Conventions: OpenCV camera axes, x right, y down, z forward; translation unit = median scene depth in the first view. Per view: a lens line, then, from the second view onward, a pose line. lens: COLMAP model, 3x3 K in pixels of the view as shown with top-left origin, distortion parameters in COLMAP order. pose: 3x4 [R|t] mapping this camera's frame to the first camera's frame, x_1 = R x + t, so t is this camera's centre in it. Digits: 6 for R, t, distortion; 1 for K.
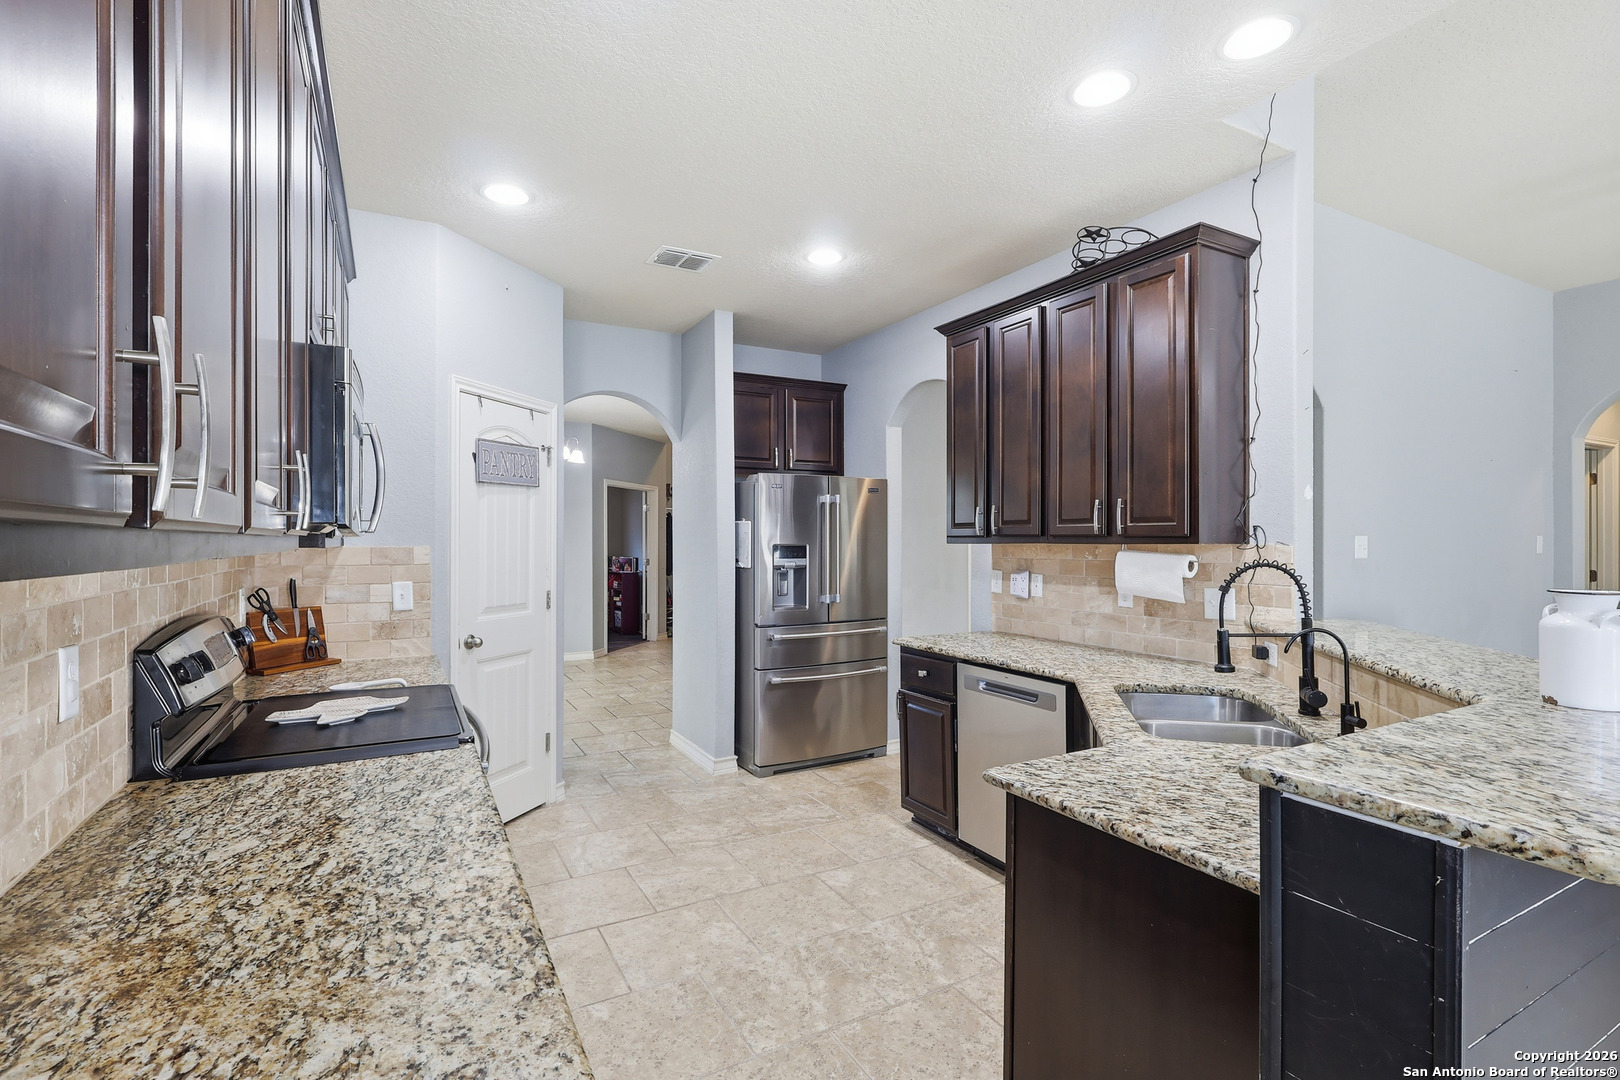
lens RADIAL K [[755.7, 0, 806.1], [0, 755.7, 542.9], [0, 0, 1]] dist [-0.000952, 0.000435]
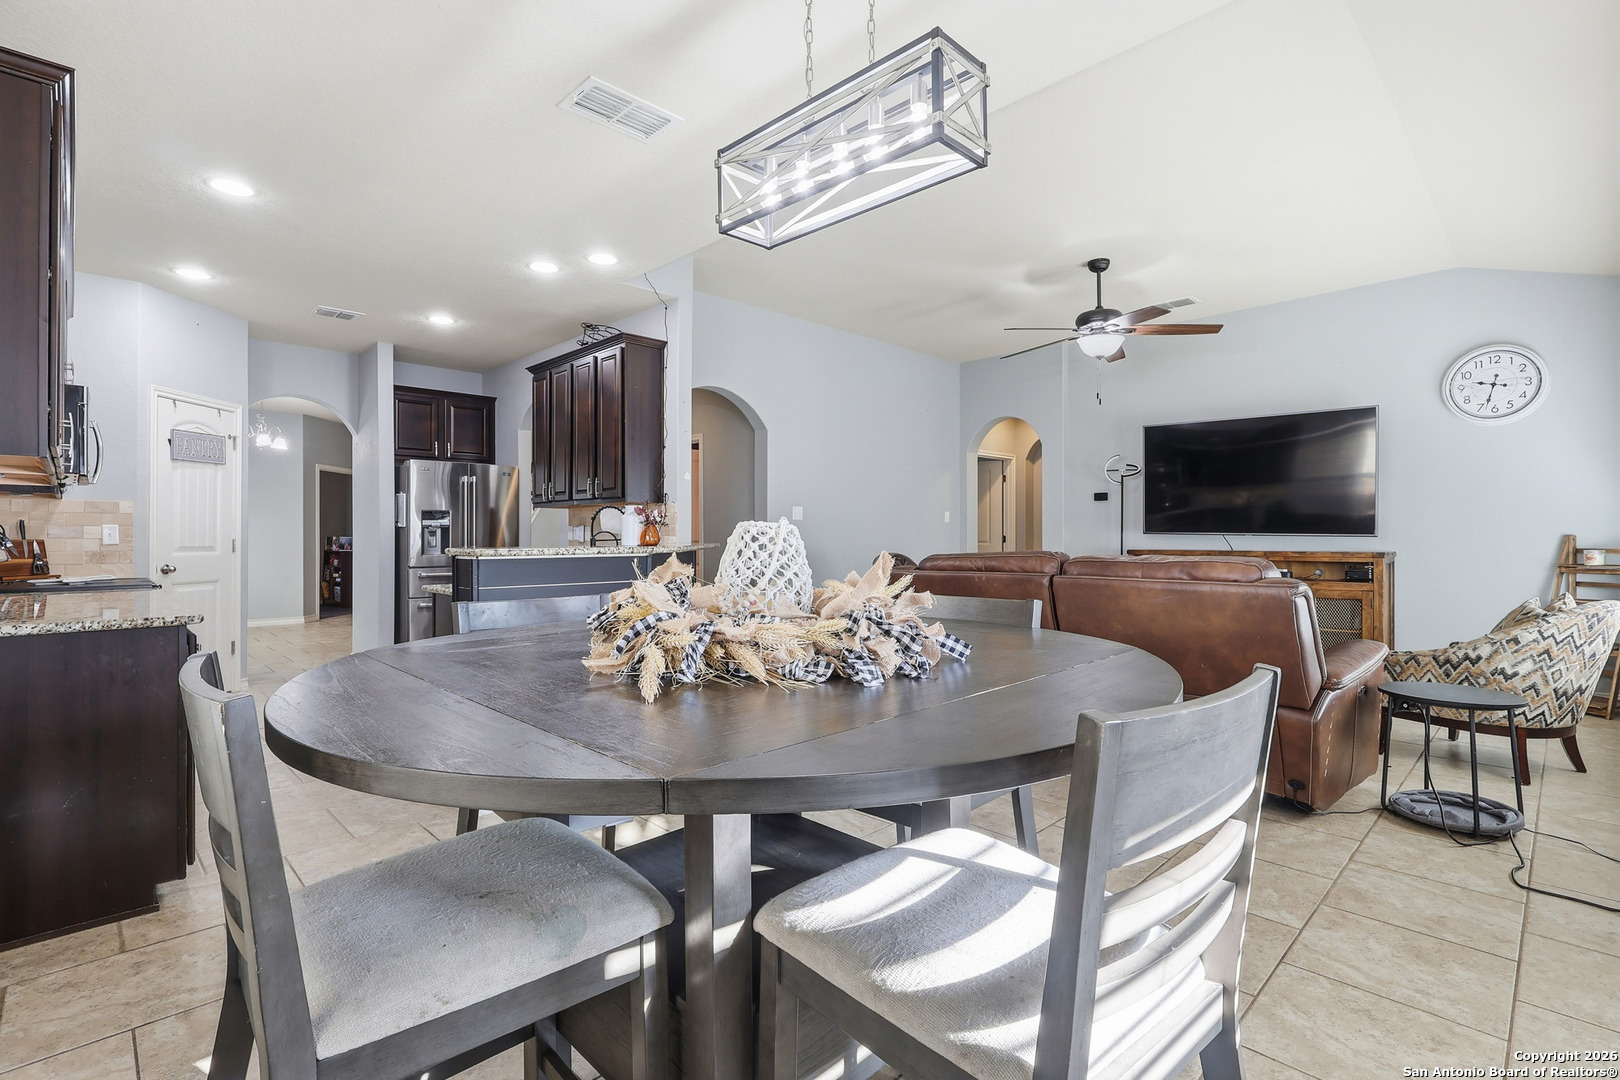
lens RADIAL K [[756.4, 0, 810.0], [0, 756.4, 540.0], [0, 0, 1]] dist [-0.001163, 0.000876]
pose [[0.962484, -0.000636, 0.271339, 0.317175], [0.000625, 1.000000, 0.000128, 0.068031], [-0.271339, 0.000046, 0.962484, -0.660493]]
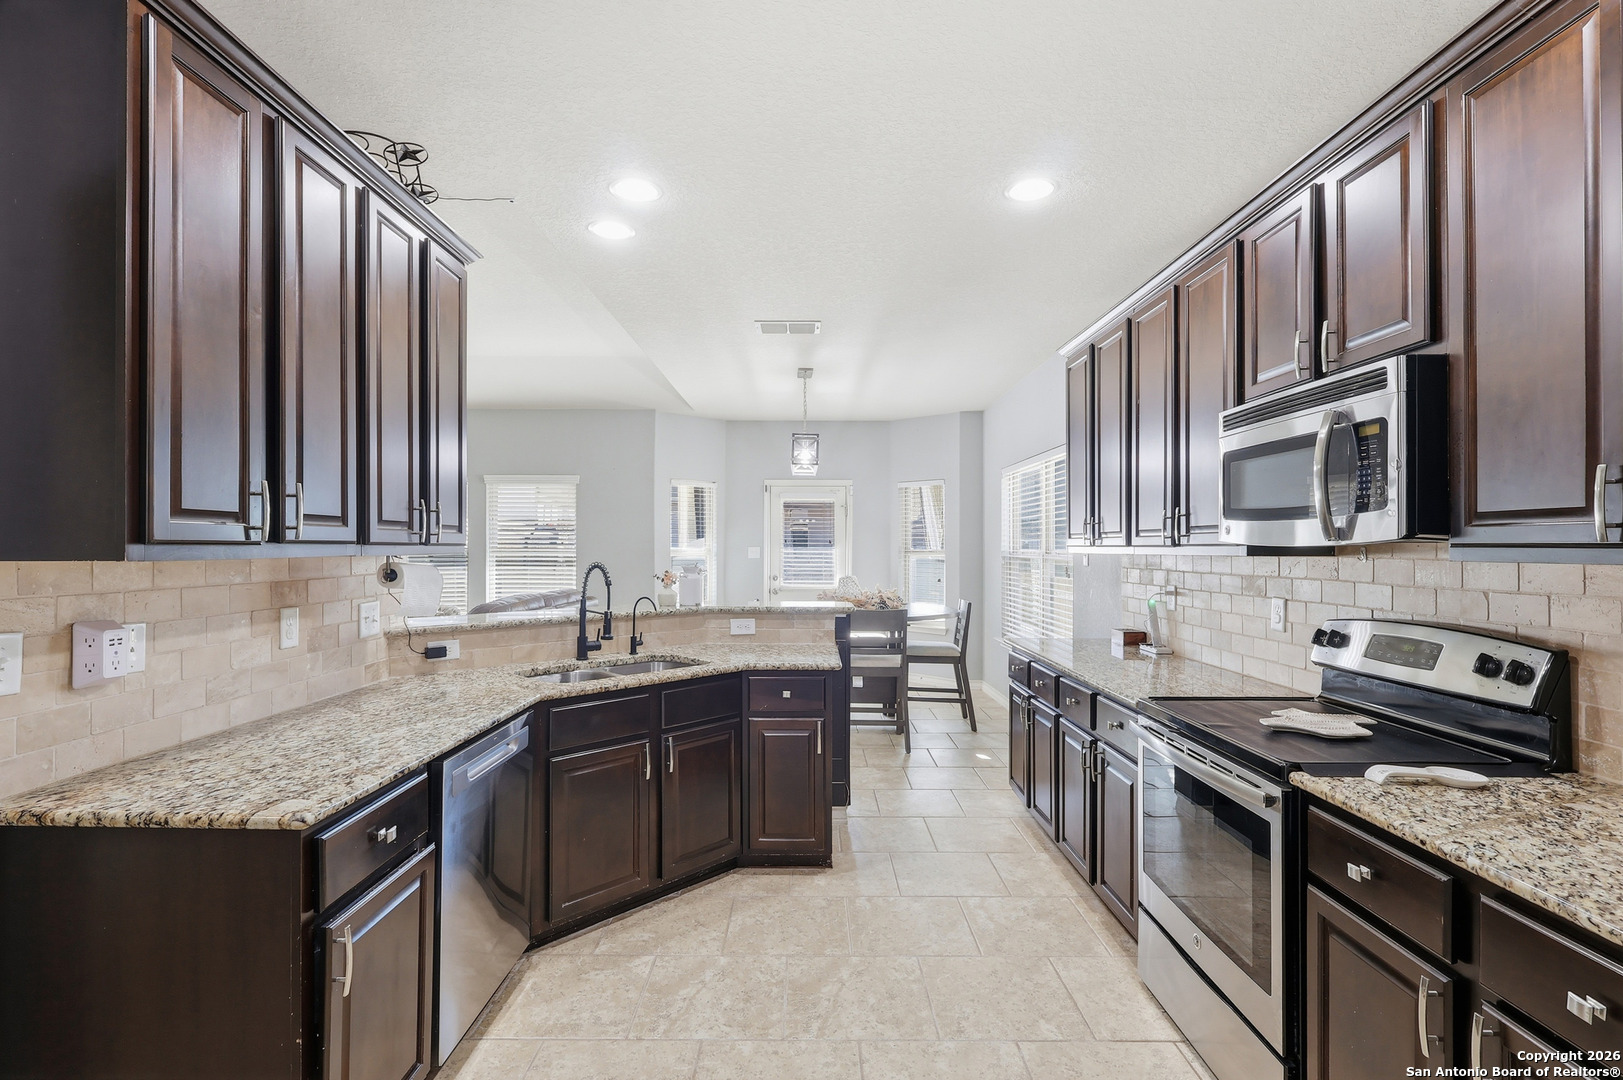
lens RADIAL K [[757.1, 0, 807.6], [0, 757.1, 543.0], [0, 0, 1]] dist [-0.000952, 0.000435]
pose [[-0.876832, 0.004486, 0.480776, -0.279638], [0.003069, 0.999988, -0.003734, -0.005615], [-0.480787, -0.001799, -0.876836, 1.188737]]
